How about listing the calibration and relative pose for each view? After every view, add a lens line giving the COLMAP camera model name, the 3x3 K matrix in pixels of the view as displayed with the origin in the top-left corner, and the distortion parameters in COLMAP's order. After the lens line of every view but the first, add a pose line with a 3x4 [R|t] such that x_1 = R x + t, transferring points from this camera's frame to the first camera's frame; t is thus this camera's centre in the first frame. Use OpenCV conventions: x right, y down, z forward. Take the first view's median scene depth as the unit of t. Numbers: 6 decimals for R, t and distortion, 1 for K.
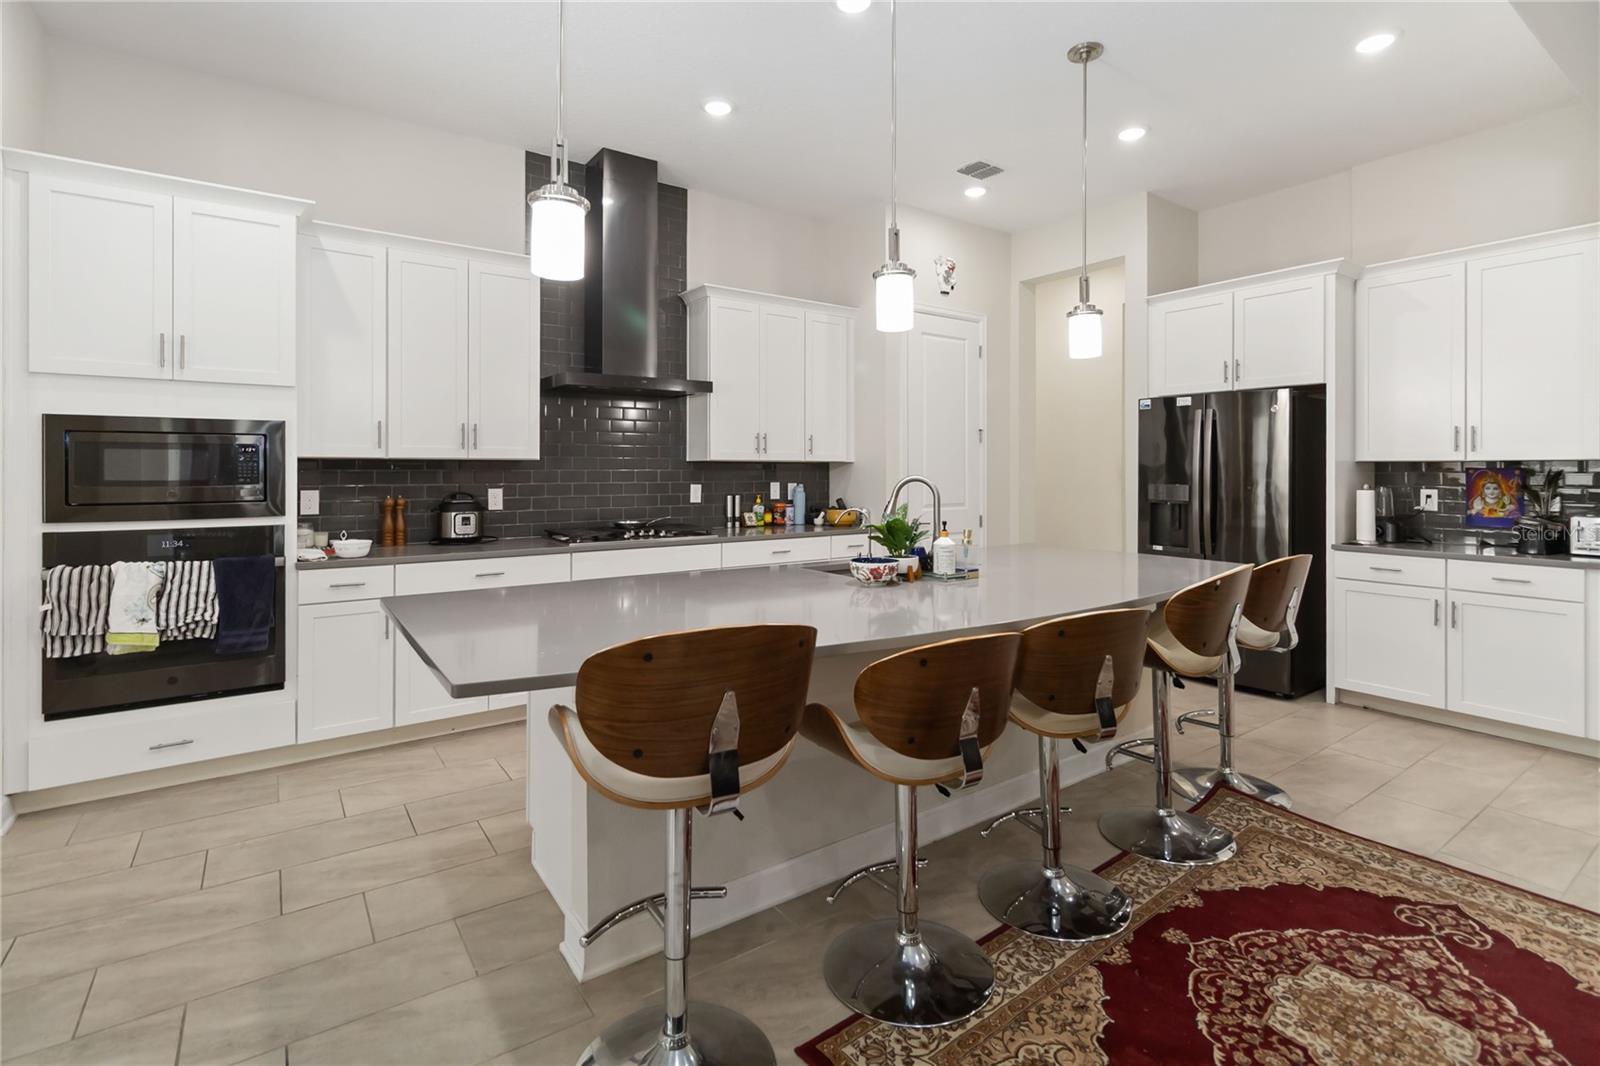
lens RADIAL K [[752.7, 0, 804.0], [0, 752.7, 466.2], [0, 0, 1]] dist [0.000392, 0.001385]
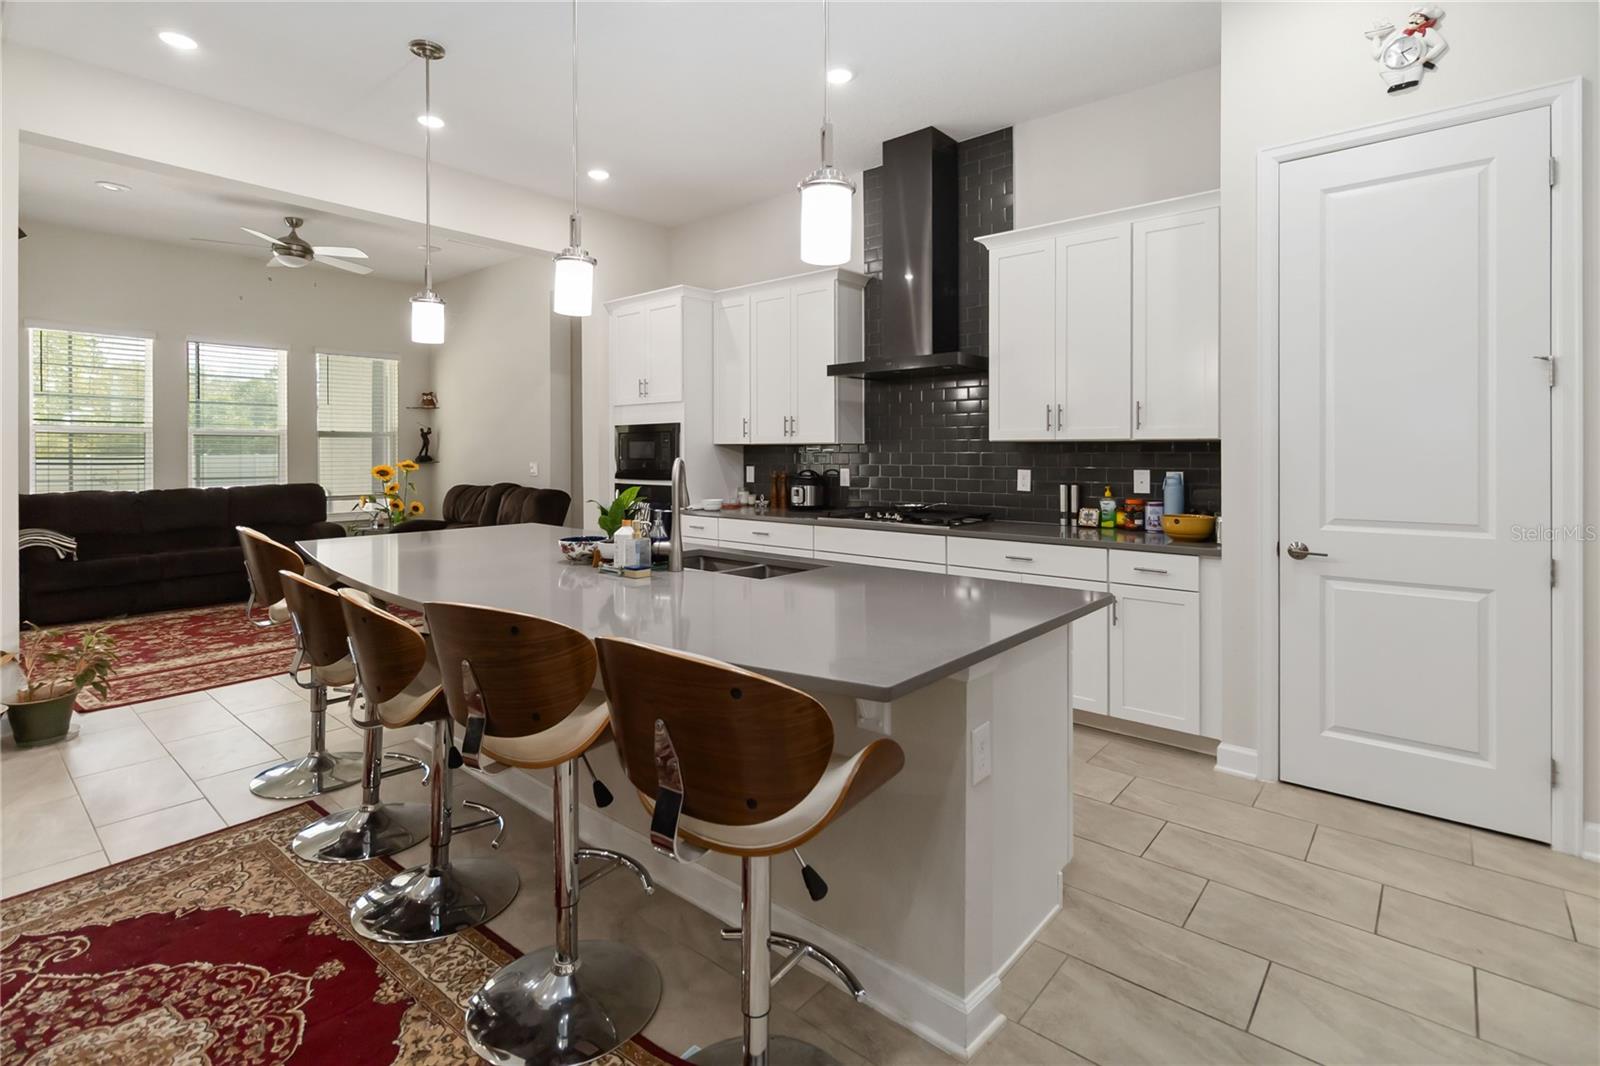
lens RADIAL K [[752.7, 0, 804.0], [0, 752.7, 466.2], [0, 0, 1]] dist [0.000392, 0.001385]
pose [[0.240439, 0.020426, -0.970449, 0.636680], [0.005823, 0.999730, 0.022485, -0.000267], [0.970647, -0.011057, 0.240255, 0.569783]]
